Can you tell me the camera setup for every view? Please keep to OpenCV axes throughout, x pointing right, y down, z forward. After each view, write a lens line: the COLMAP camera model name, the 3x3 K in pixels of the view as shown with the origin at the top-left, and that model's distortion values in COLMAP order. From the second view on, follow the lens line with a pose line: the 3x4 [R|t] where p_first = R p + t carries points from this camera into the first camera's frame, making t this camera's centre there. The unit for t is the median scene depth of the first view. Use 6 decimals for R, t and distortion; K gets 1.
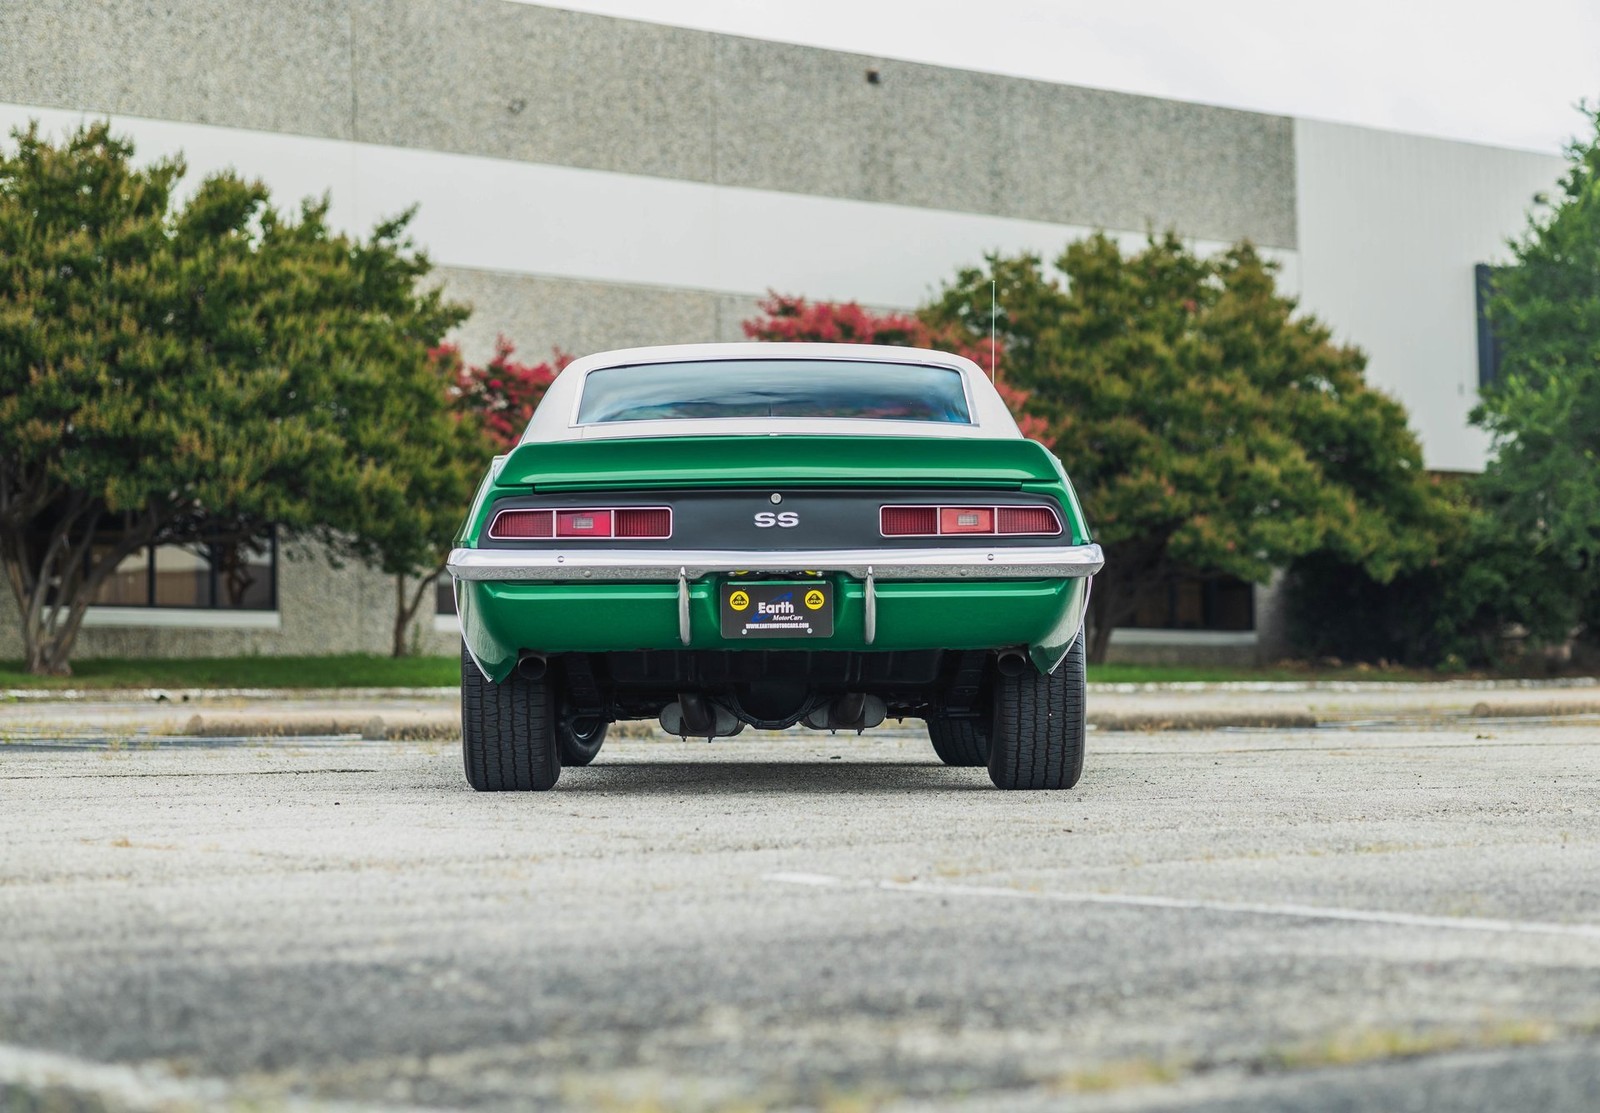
lens RADIAL K [[4209.3, 0, 800.0], [0, 4209.3, 556.5], [0, 0, 1]] dist [0.047376, -0.377295]
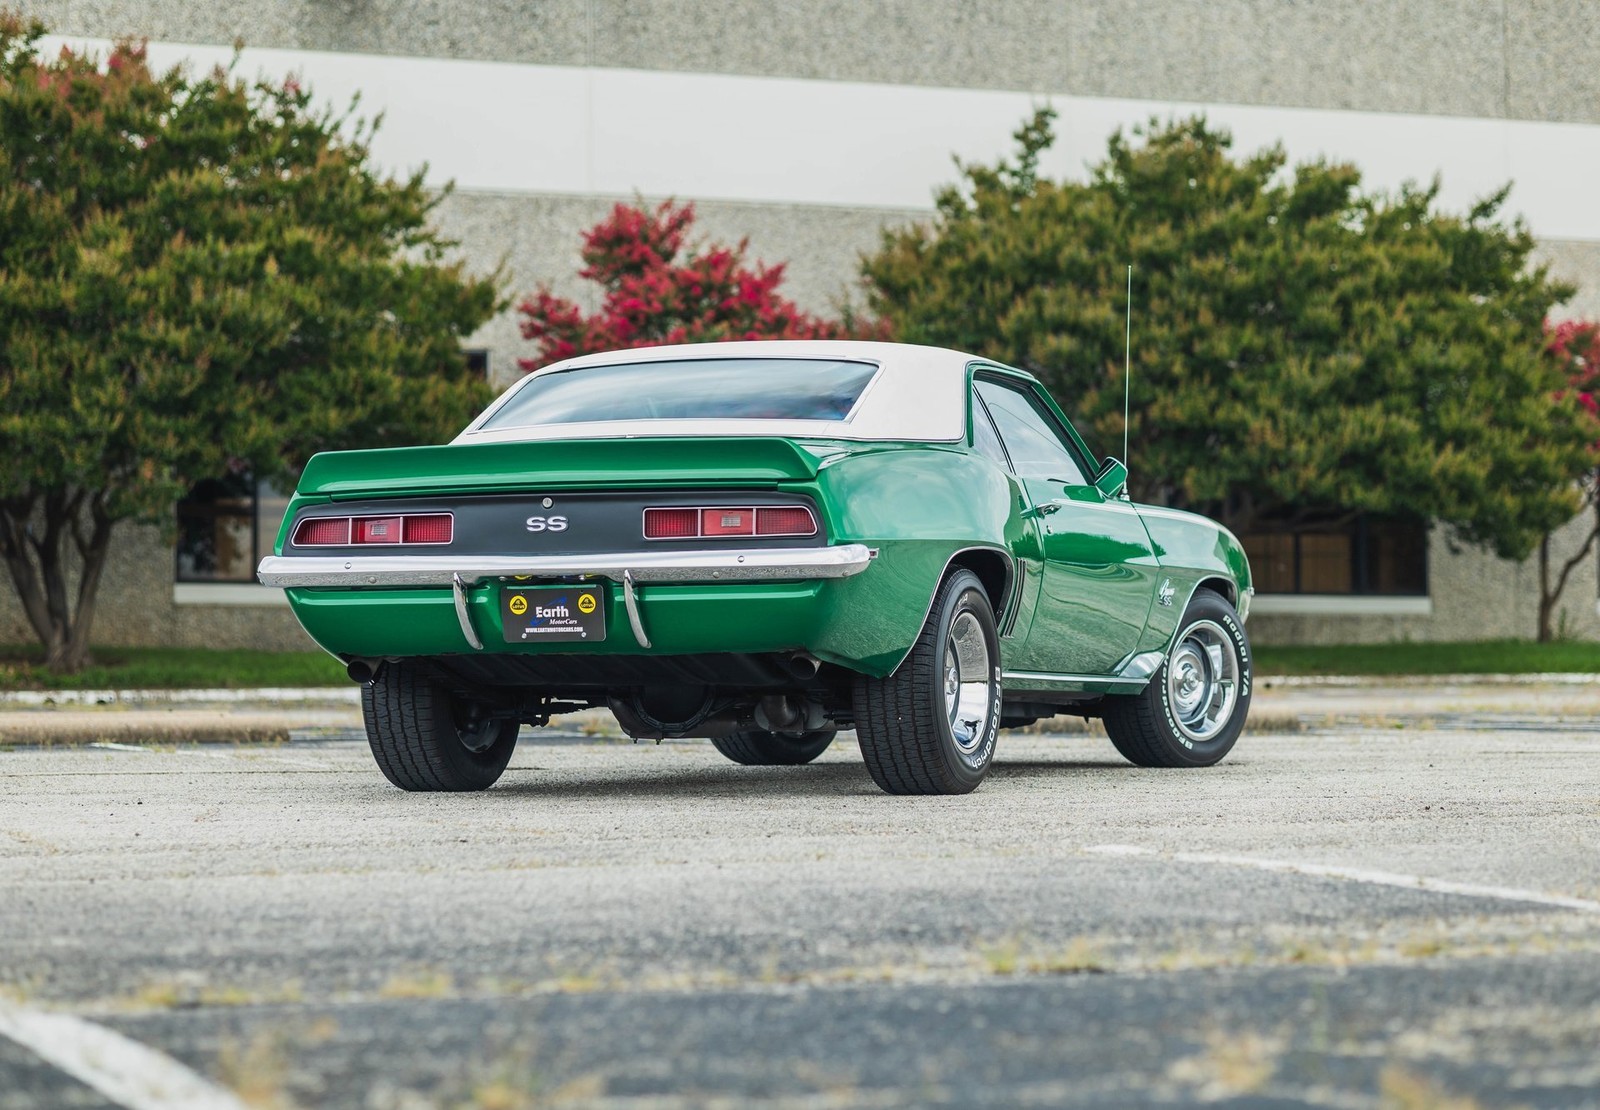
lens RADIAL K [[4209.3, 0, 800.0], [0, 4209.3, 555.0], [0, 0, 1]] dist [0.047376, -0.377295]
pose [[0.923735, -0.012139, -0.382840, 0.135126], [0.013801, 0.999903, 0.001595, -0.000662], [0.382783, -0.006757, 0.923813, 0.030633]]
